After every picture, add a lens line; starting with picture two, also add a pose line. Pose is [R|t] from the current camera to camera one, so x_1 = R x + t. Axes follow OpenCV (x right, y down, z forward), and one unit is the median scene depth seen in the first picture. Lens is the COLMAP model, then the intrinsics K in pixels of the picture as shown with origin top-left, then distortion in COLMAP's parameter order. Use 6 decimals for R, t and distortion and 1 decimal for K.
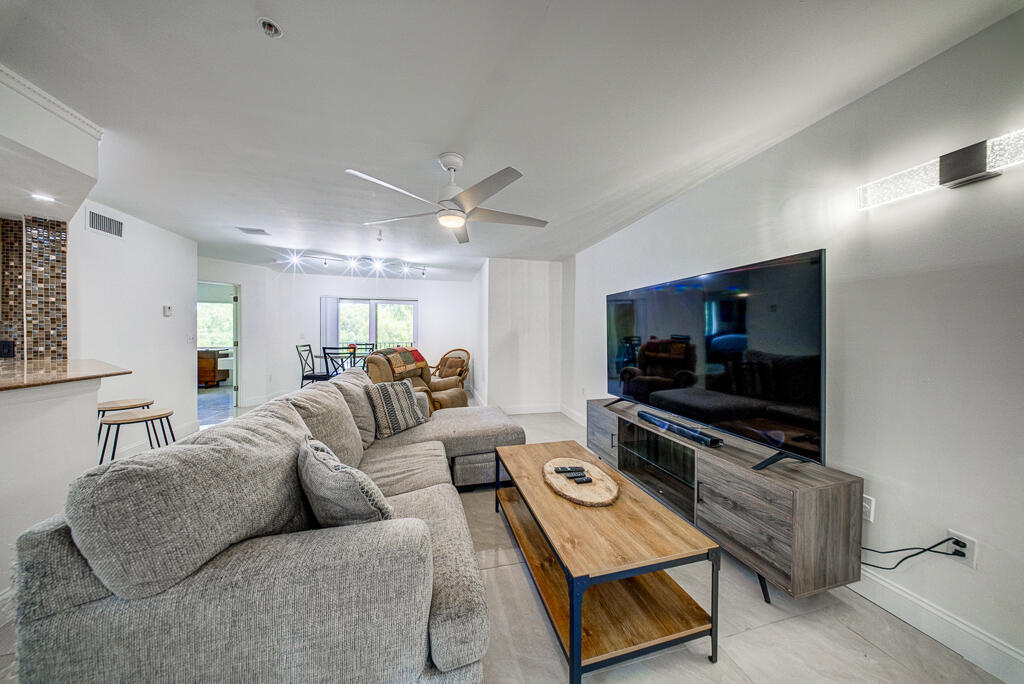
lens RADIAL K [[309.7, 0, 513.2], [0, 309.7, 335.7], [0, 0, 1]] dist [-0.000168, -0.000105]
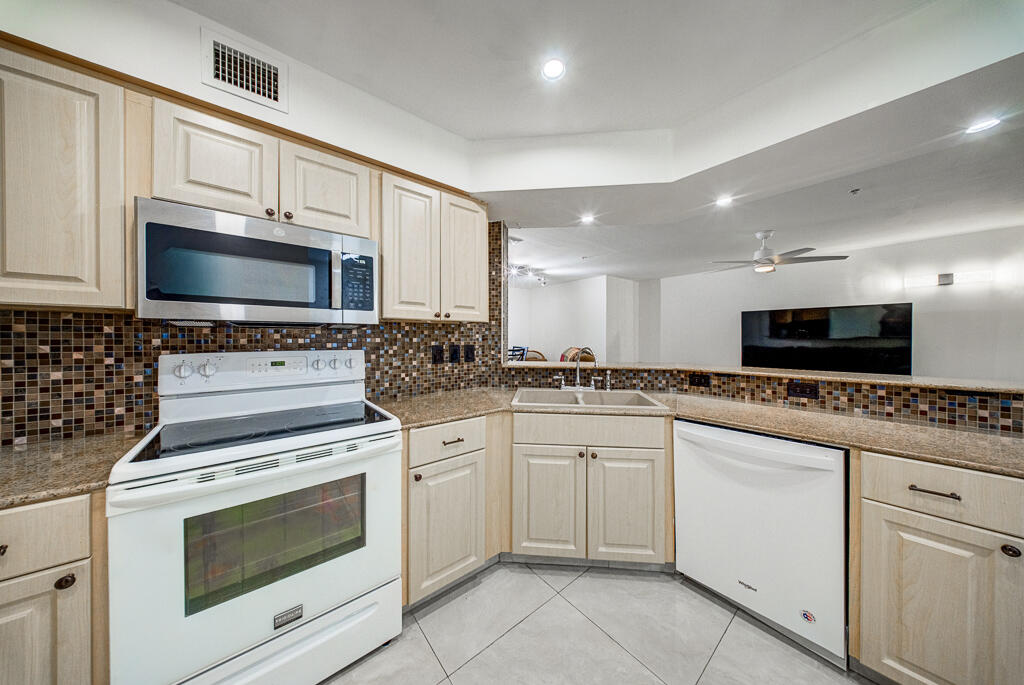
lens RADIAL K [[310.3, 0, 520.8], [0, 310.3, 337.7], [0, 0, 1]] dist [-0.001140, -0.000112]
pose [[0.899888, -0.004873, 0.436094, -1.699931], [0.005572, 0.999984, -0.000323, -0.003291], [-0.436086, 0.002721, 0.899901, 0.047448]]
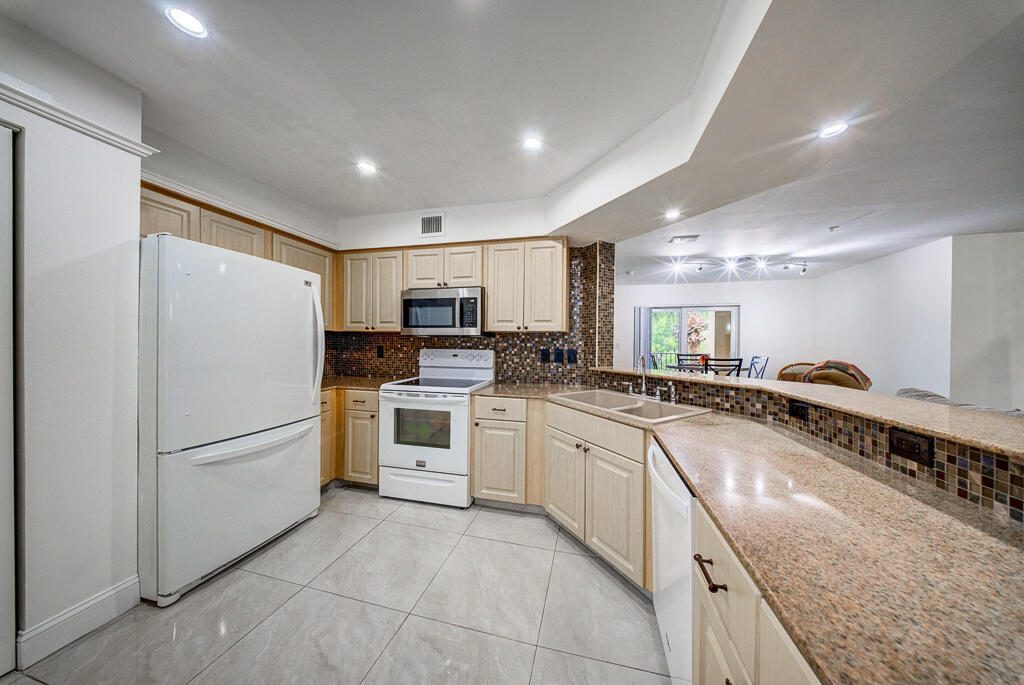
lens RADIAL K [[311.6, 0, 521.7], [0, 311.6, 343.2], [0, 0, 1]] dist [-0.000780, -0.000105]
pose [[0.881793, 0.003922, -0.471620, -1.102047], [-0.006890, 0.999966, -0.004567, -0.000057], [0.471586, 0.007277, 0.881790, -0.136658]]
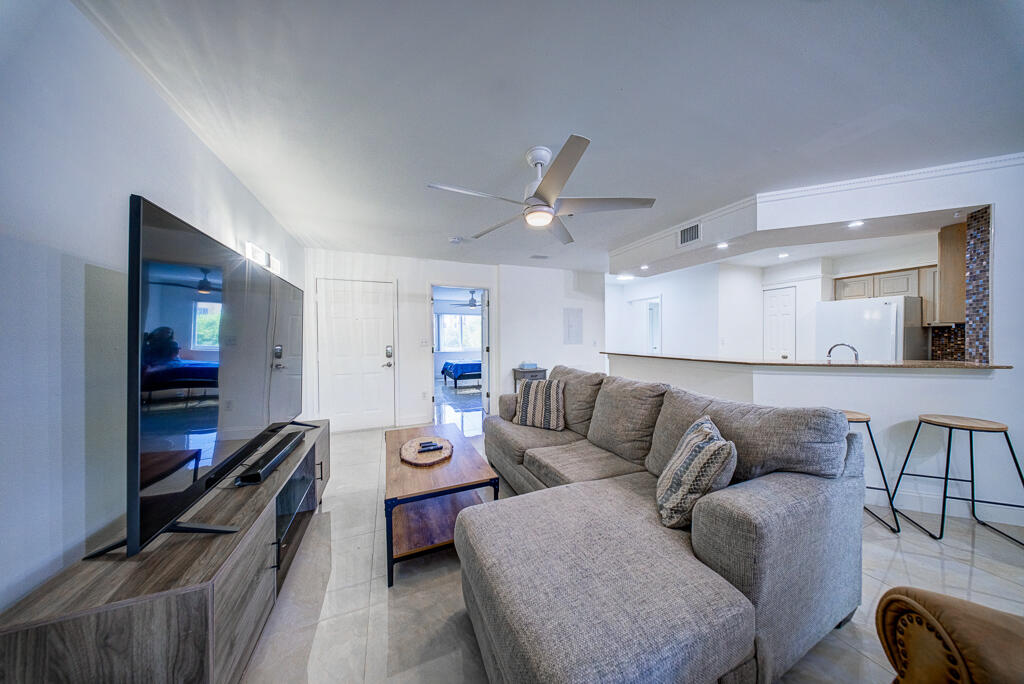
lens RADIAL K [[294.3, 0, 512.0], [0, 294.3, 342.0], [0, 0, 1]] dist [-0.000267, -0.000036]
pose [[-0.990805, 0.007904, -0.135069, 0.011569], [0.005208, 0.999780, 0.020301, -0.006208], [0.135199, 0.019411, -0.990628, 1.504927]]
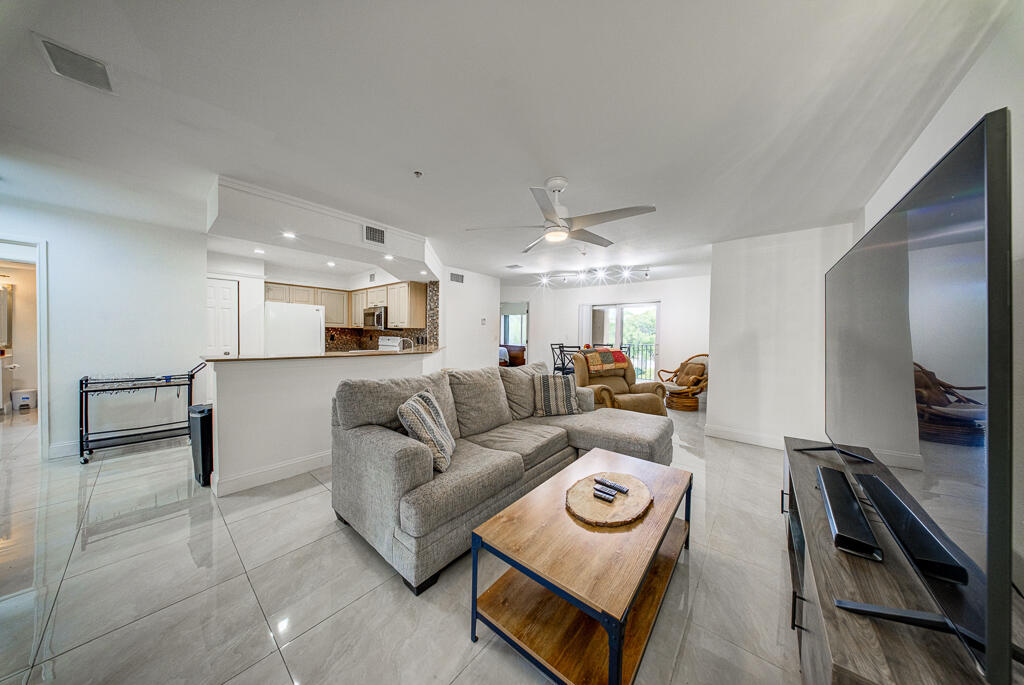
lens RADIAL K [[309.7, 0, 513.2], [0, 309.7, 336.2], [0, 0, 1]] dist [-0.000168, -0.000105]
pose [[0.585887, 0.007791, -0.810356, 0.514559], [-0.014471, 0.999895, -0.000849, 0.003127], [0.810264, 0.012224, 0.585938, 0.162547]]
